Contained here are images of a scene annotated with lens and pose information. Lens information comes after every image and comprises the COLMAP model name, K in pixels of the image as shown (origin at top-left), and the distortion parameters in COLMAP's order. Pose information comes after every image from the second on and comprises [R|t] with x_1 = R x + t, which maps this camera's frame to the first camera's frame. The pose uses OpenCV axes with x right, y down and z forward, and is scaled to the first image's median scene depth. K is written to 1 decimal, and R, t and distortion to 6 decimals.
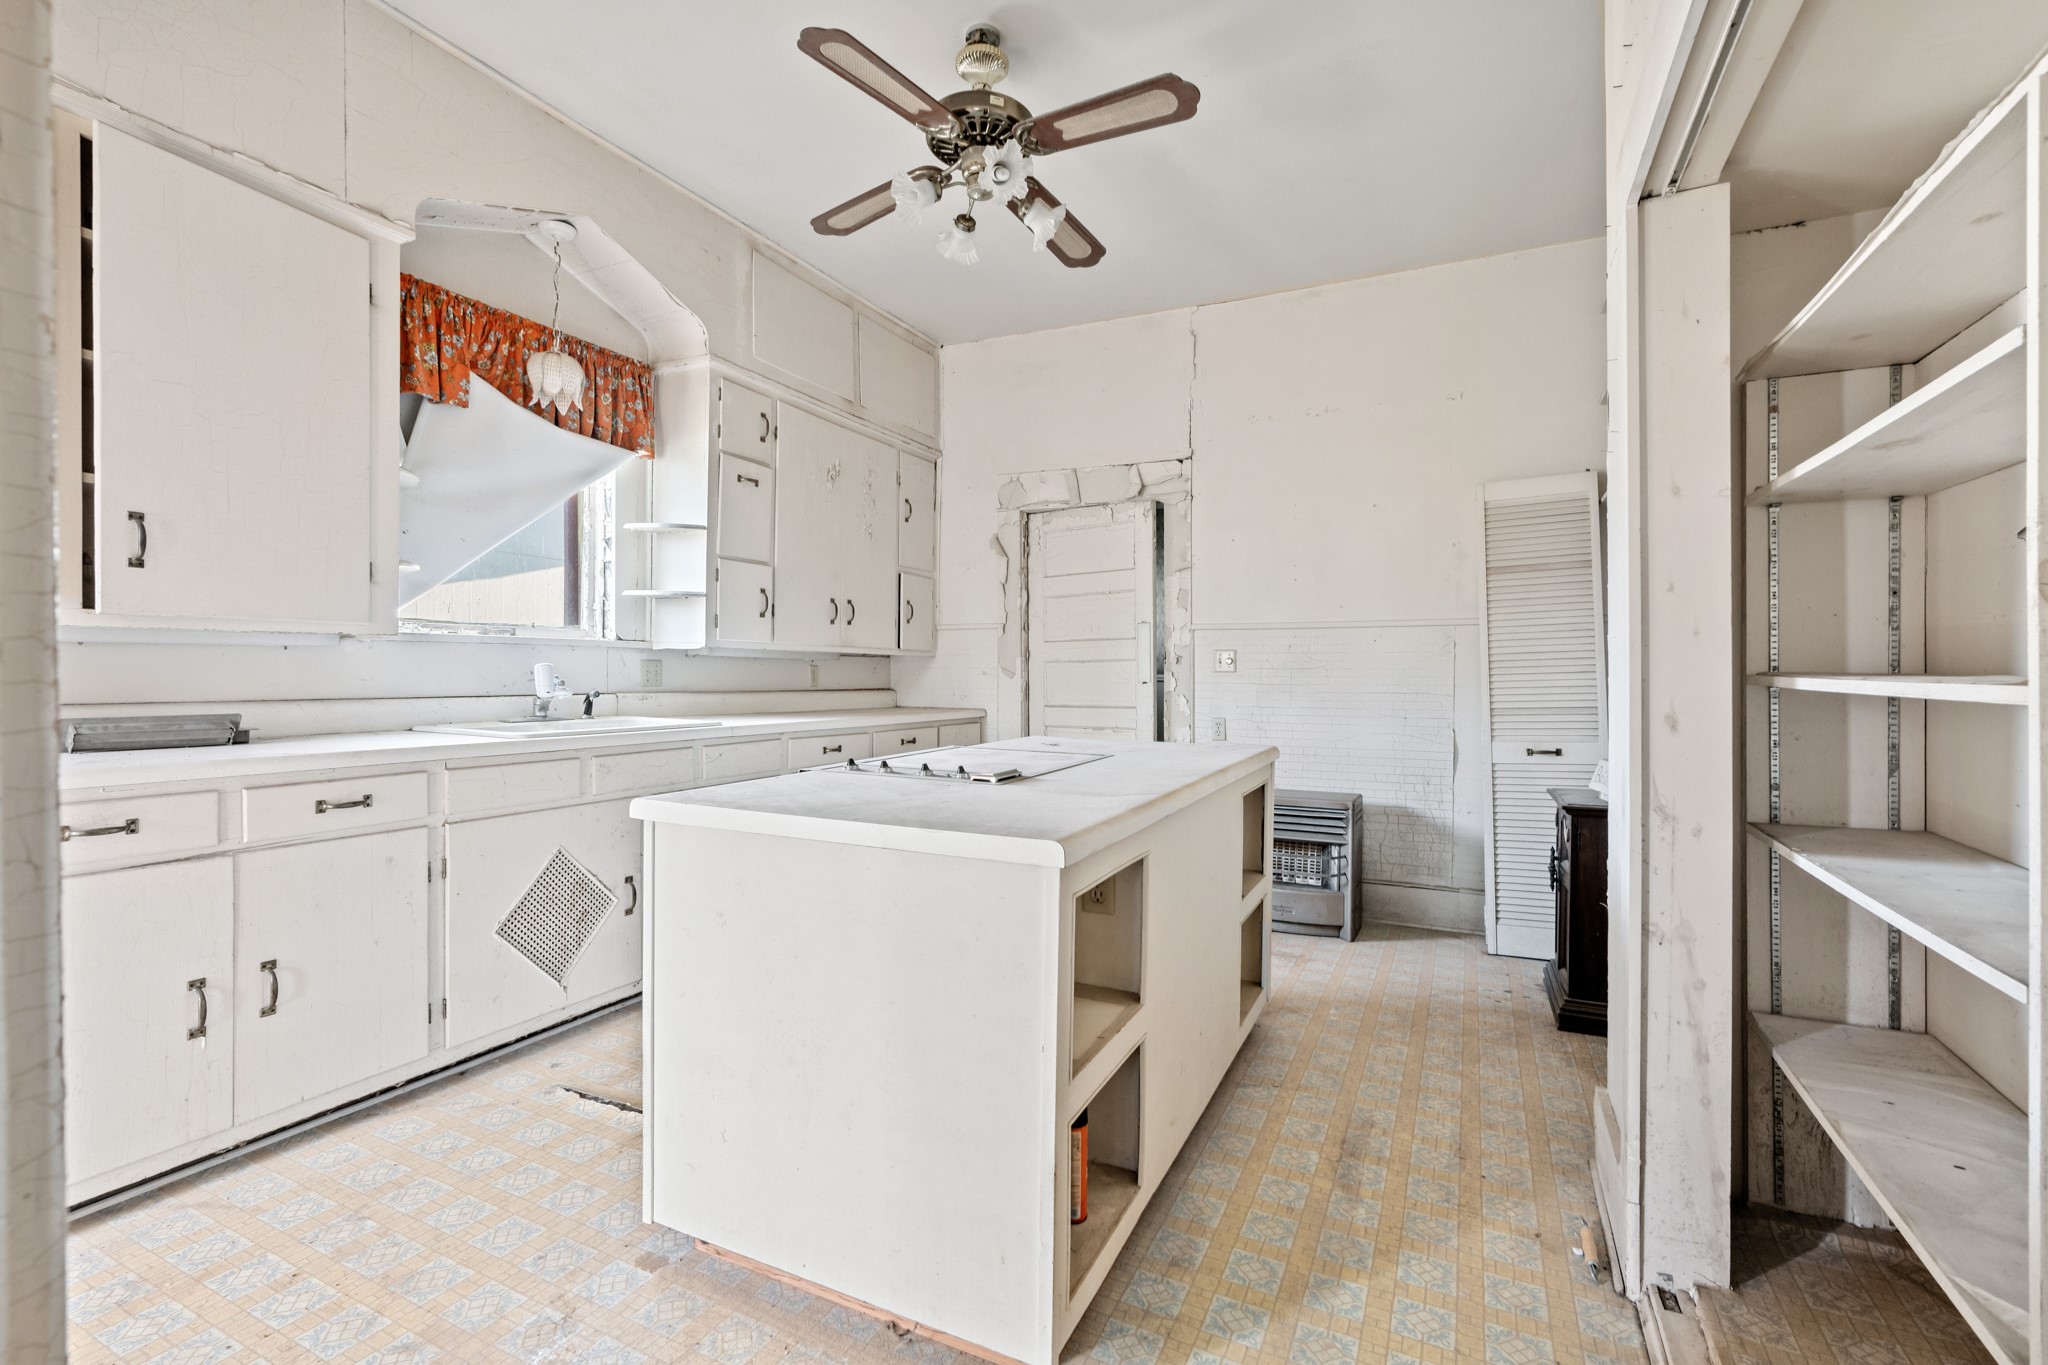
lens RADIAL K [[919.6, 0, 1020.4], [0, 919.6, 681.1], [0, 0, 1]] dist [-0.013518, 0.005181]
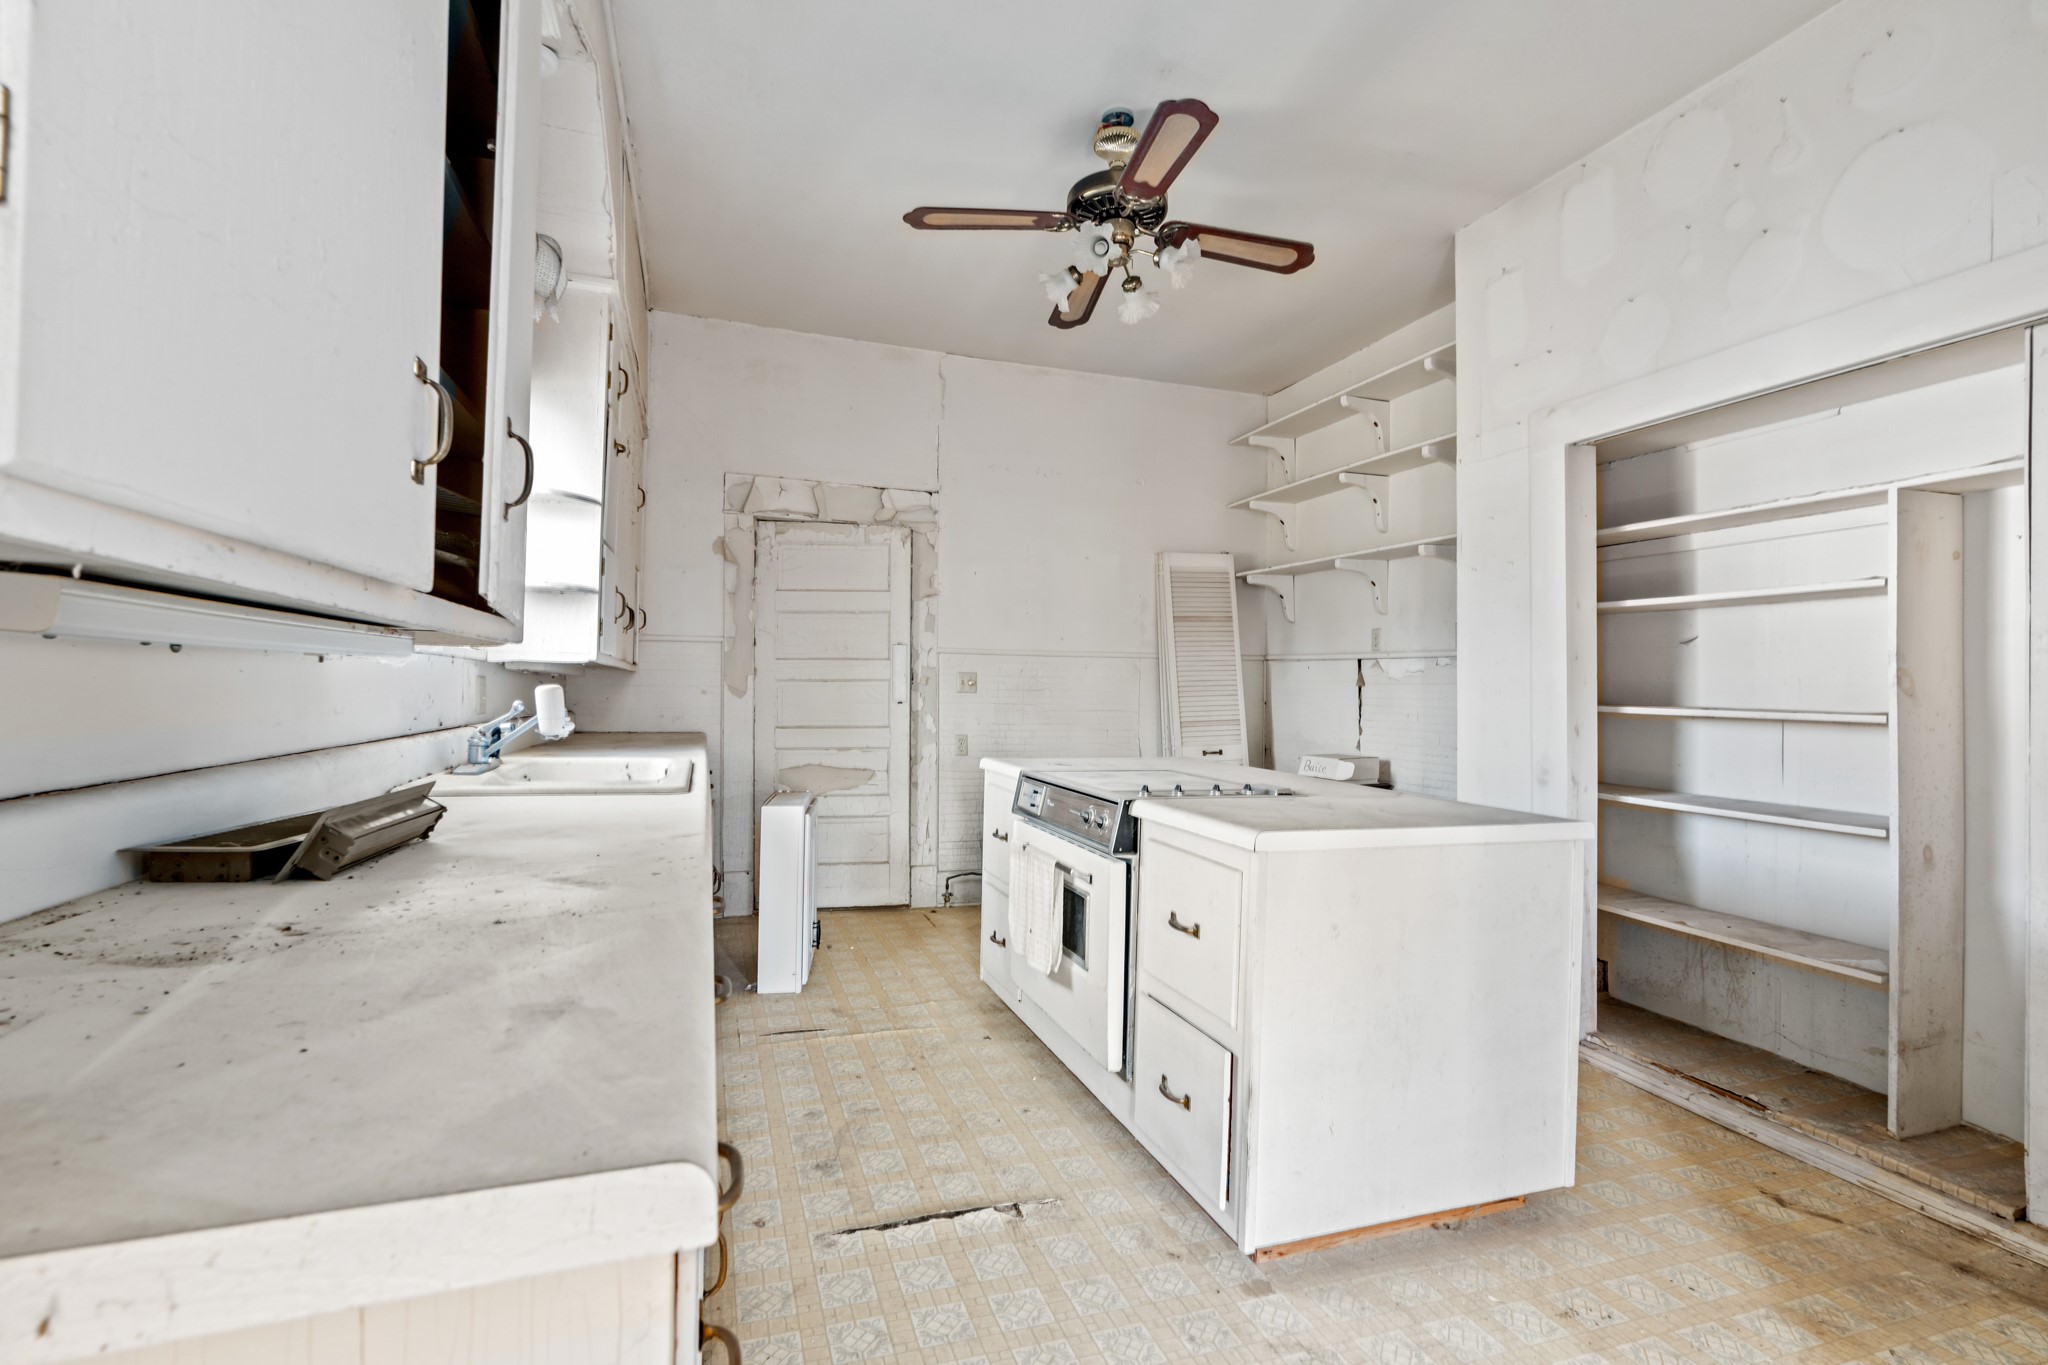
lens RADIAL K [[919.6, 0, 1020.4], [0, 919.6, 681.1], [0, 0, 1]] dist [-0.013518, 0.005181]
pose [[0.708980, 0.011378, 0.705136, -0.502077], [-0.003144, 0.999911, -0.012974, -0.009516], [-0.705221, 0.006982, 0.708953, 0.175786]]
